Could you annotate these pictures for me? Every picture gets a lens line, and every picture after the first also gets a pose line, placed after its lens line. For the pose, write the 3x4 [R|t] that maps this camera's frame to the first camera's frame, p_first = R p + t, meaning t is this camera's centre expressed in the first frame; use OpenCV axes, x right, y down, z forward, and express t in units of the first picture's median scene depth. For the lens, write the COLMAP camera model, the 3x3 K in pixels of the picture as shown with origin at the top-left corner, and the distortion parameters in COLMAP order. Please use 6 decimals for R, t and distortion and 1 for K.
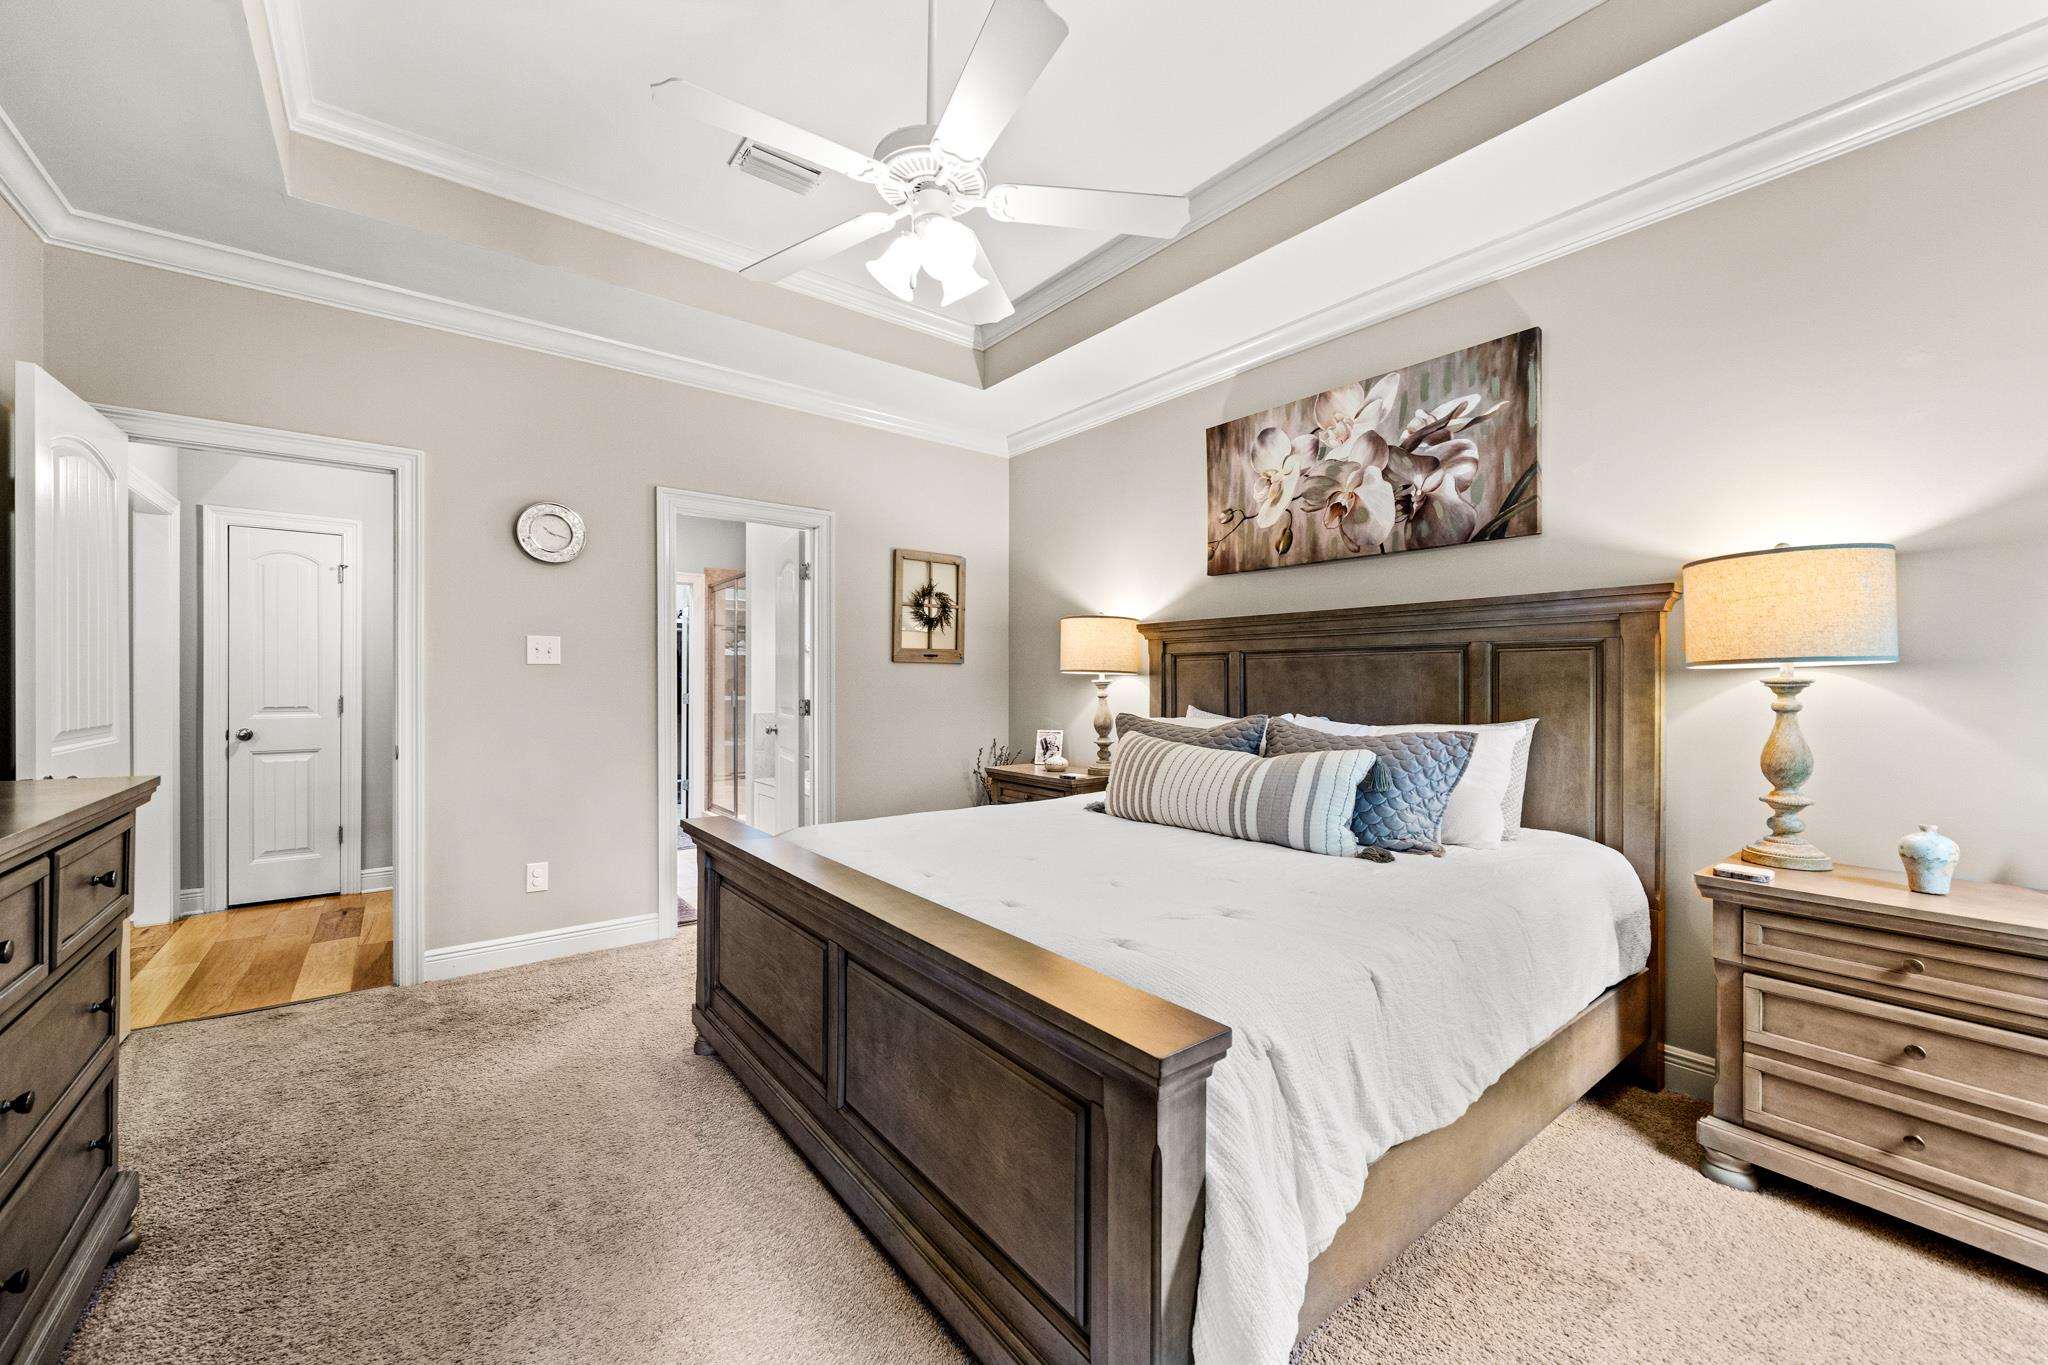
lens RADIAL K [[788.8, 0, 1022.8], [0, 788.8, 671.8], [0, 0, 1]] dist [-0.004612, 0.000846]
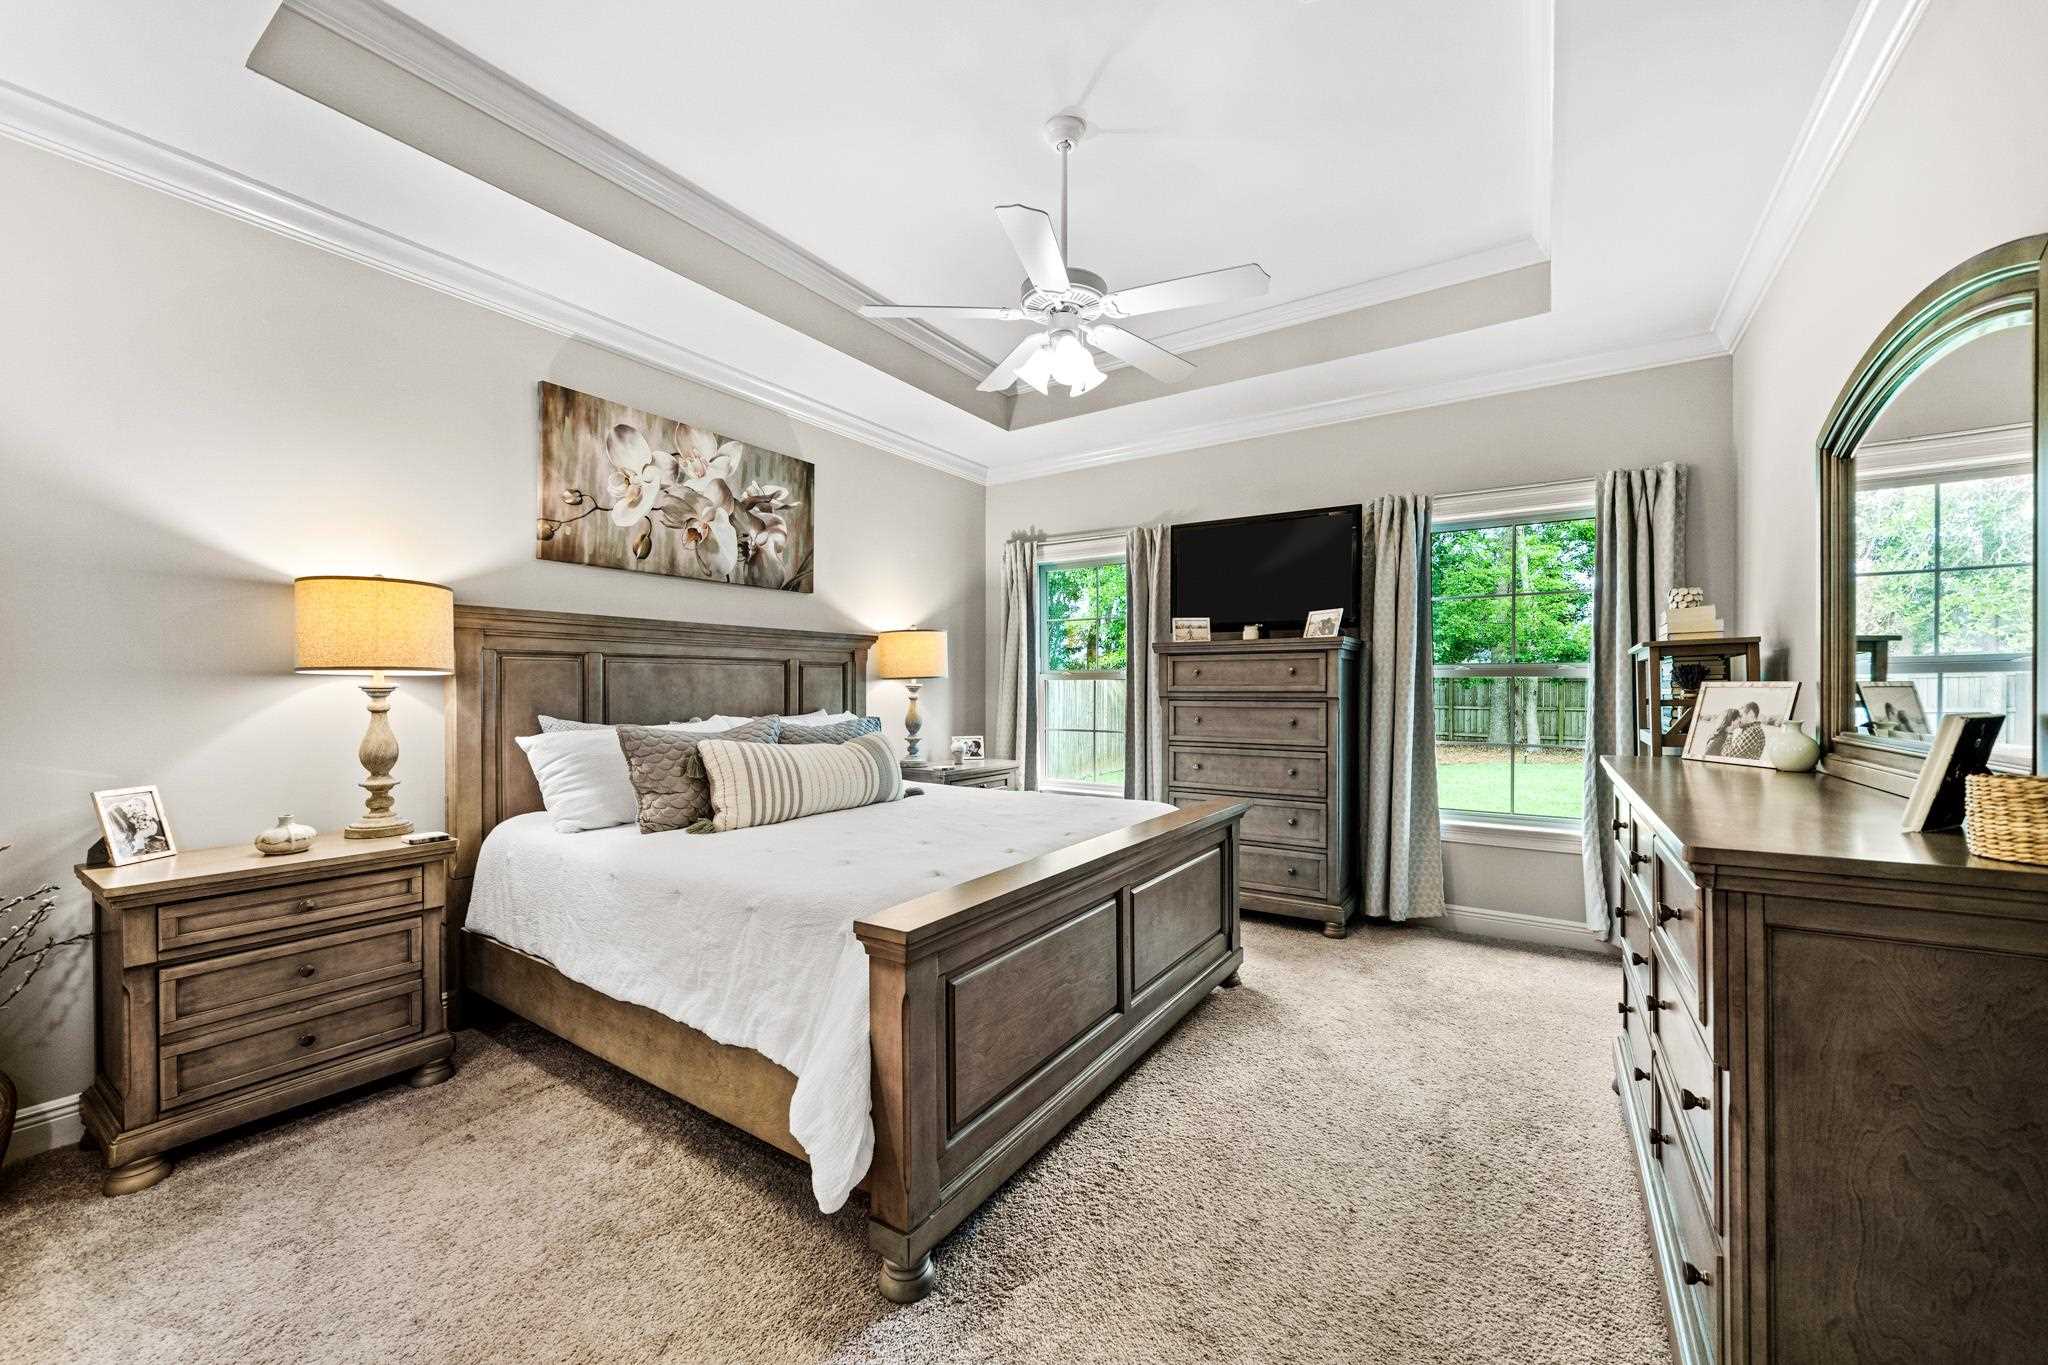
lens RADIAL K [[788.8, 0, 1025.7], [0, 788.8, 686.1], [0, 0, 1]] dist [-0.004612, 0.000846]
pose [[-0.314603, 0.000546, 0.949223, -0.817478], [-0.011485, 0.999924, -0.004381, 0.011691], [-0.949154, -0.012280, -0.314573, 0.892223]]
